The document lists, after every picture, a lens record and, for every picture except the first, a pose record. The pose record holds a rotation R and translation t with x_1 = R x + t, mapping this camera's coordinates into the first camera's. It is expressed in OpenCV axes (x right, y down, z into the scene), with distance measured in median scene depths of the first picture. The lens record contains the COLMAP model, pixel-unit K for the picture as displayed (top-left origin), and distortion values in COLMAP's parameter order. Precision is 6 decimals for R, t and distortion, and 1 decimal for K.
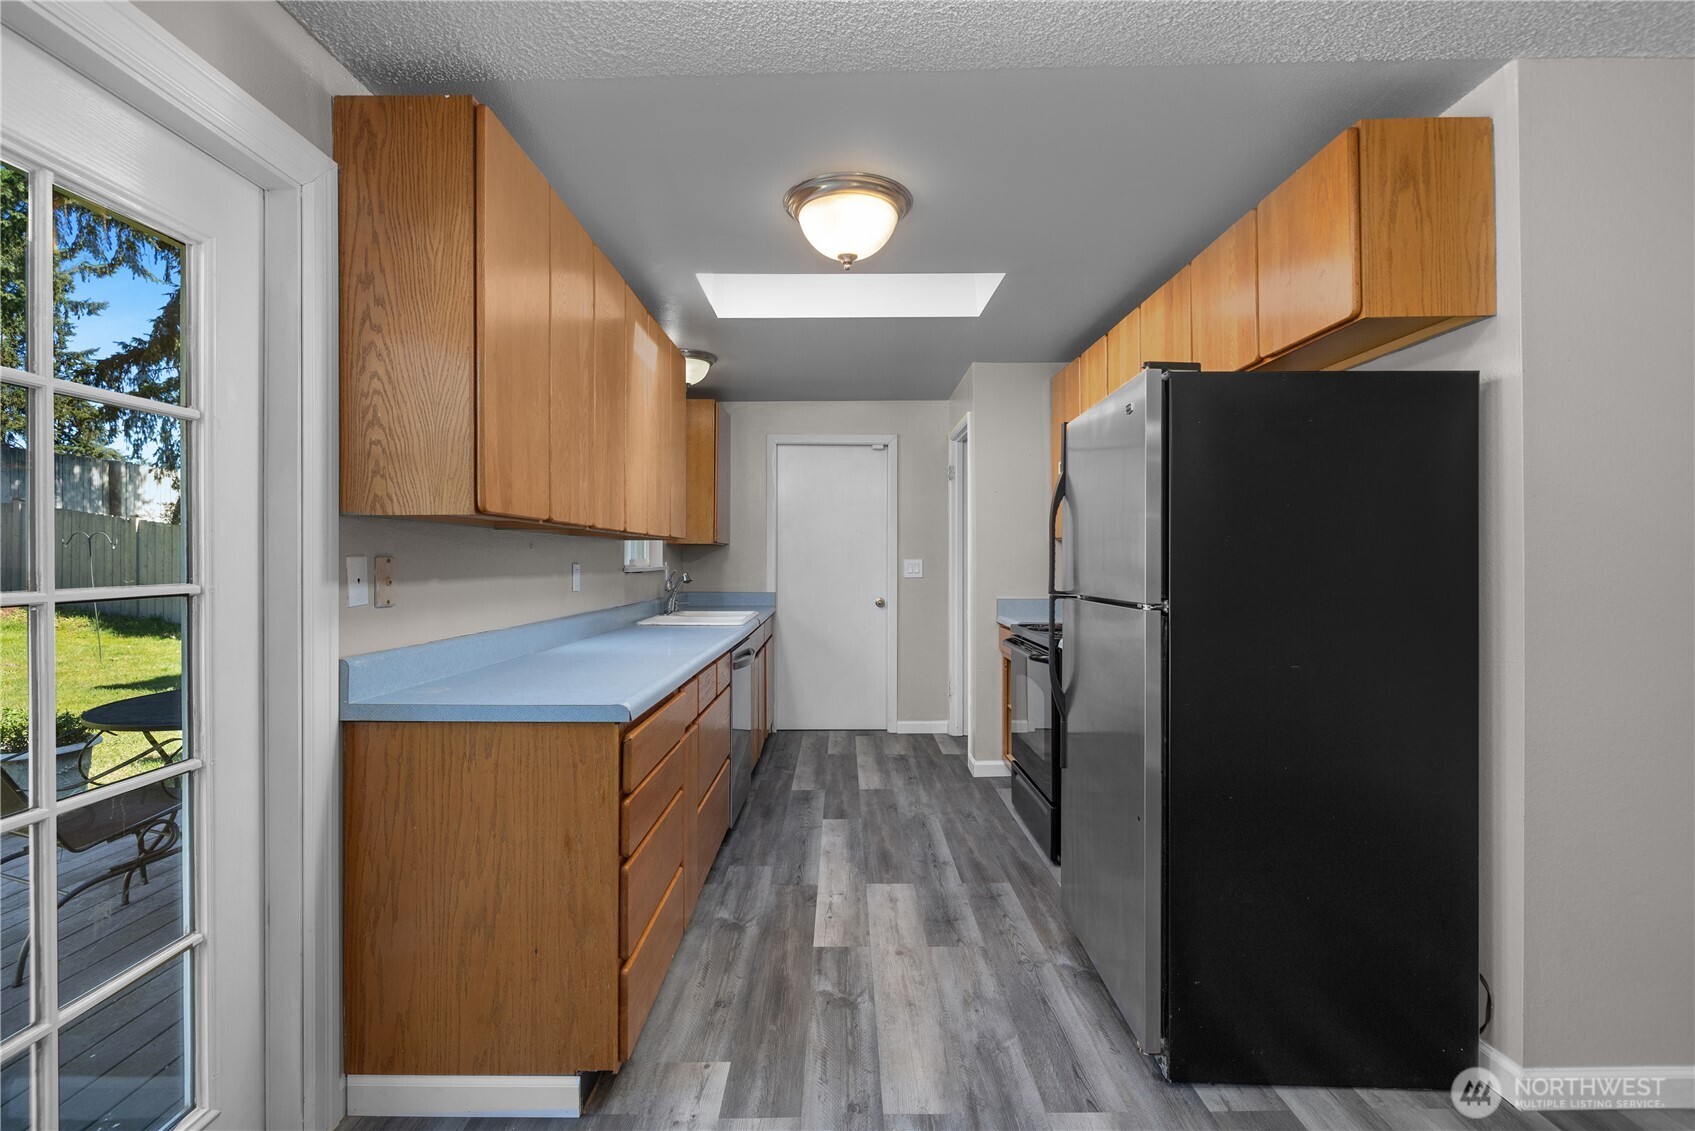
lens RADIAL K [[841.3, 0, 850.1], [0, 841.3, 559.1], [0, 0, 1]] dist [0.001013, -0.000259]
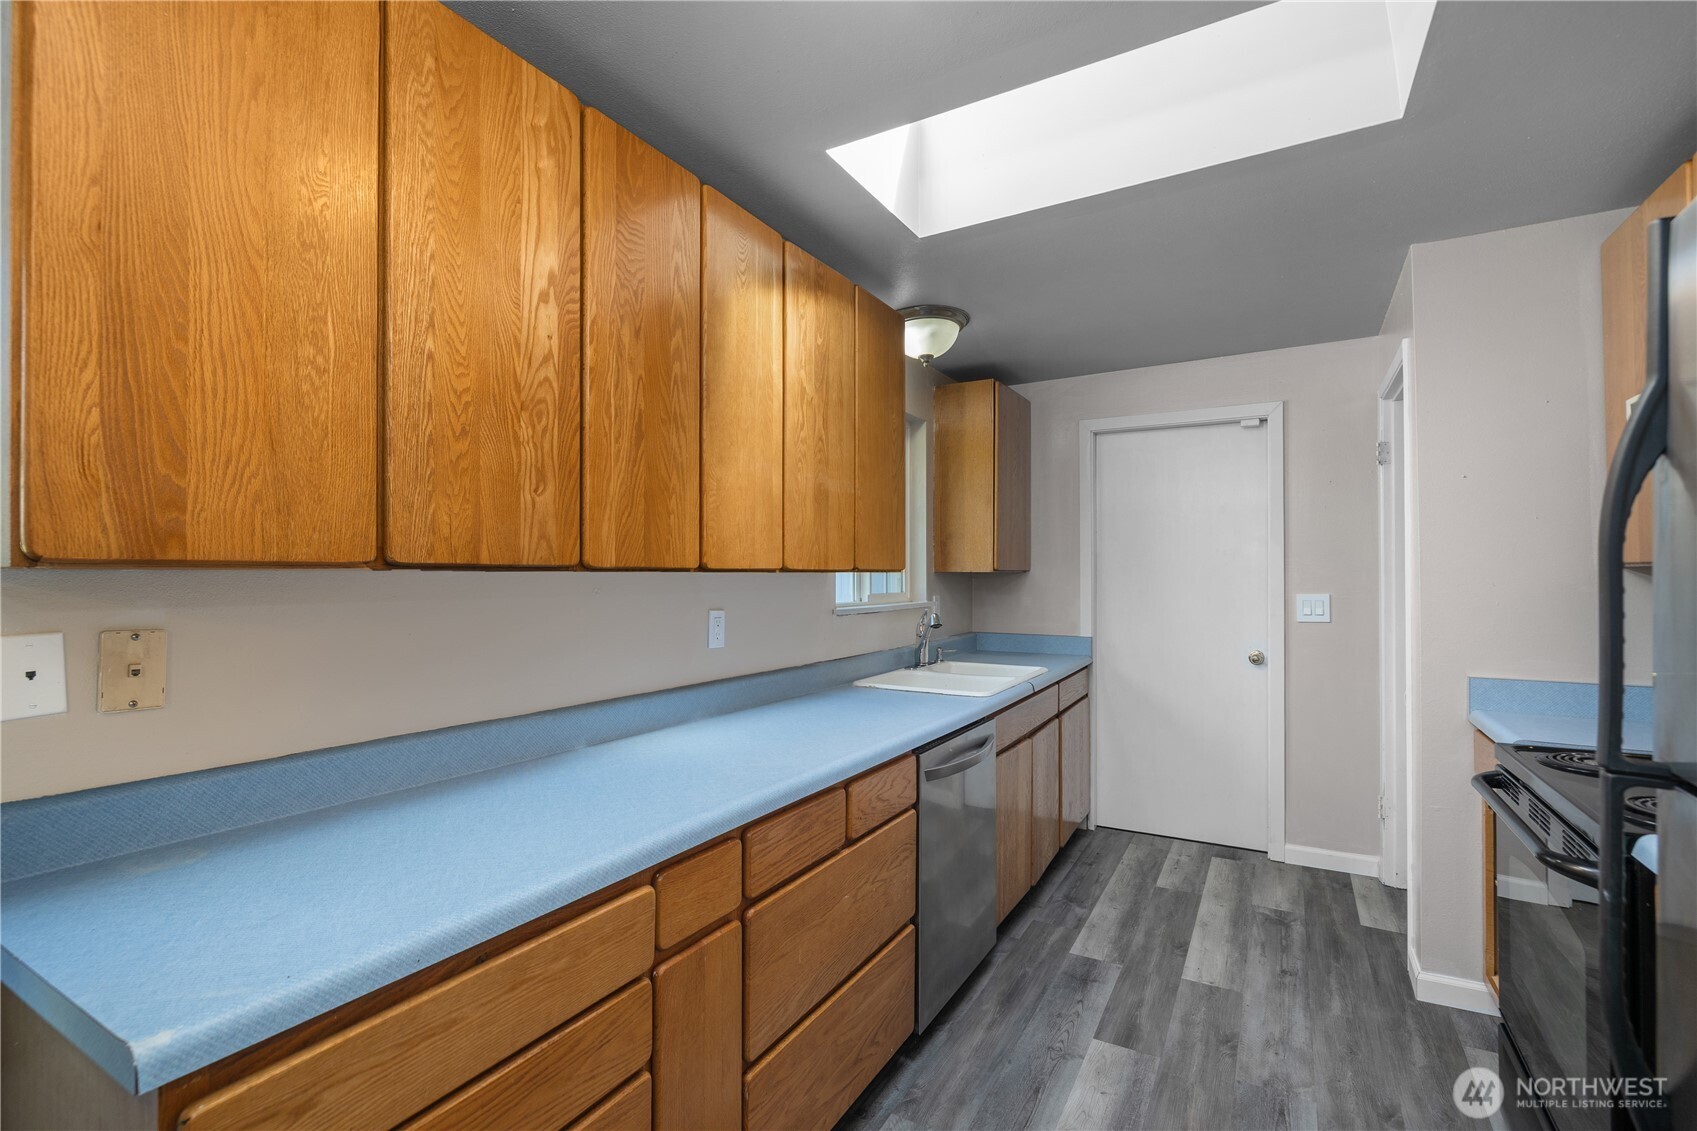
lens RADIAL K [[799.7, 0, 825.8], [0, 799.7, 570.2], [0, 0, 1]] dist [-0.001169, -0.000058]
pose [[0.858012, -0.004826, -0.513608, 0.102637], [0.003214, 0.999987, -0.004027, -0.023740], [0.513620, 0.001804, 0.858016, 0.429437]]
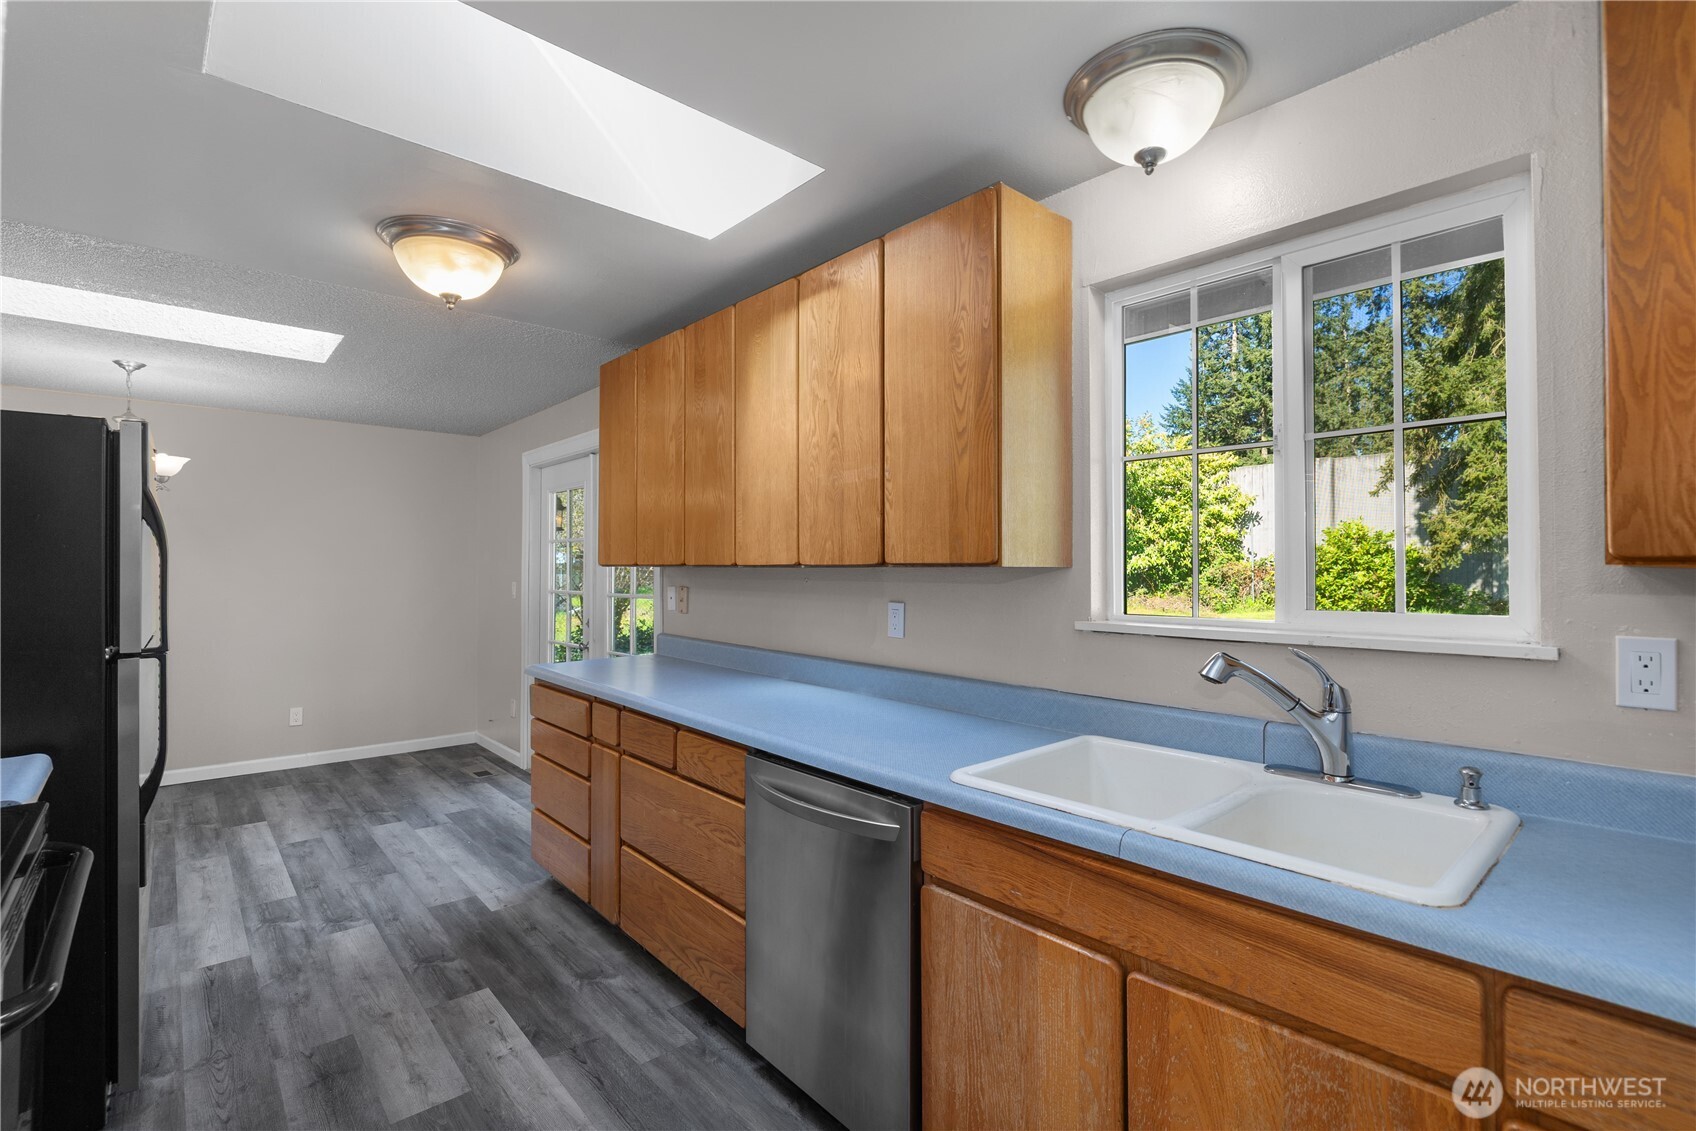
lens RADIAL K [[727.5, 0, 812.7], [0, 727.5, 562.8], [0, 0, 1]] dist [0.000443, -0.000116]
pose [[-0.765048, -0.010599, -0.643886, 0.159303], [-0.000580, 0.999875, -0.015770, -0.019247], [0.643973, -0.011691, -0.764959, 1.373978]]
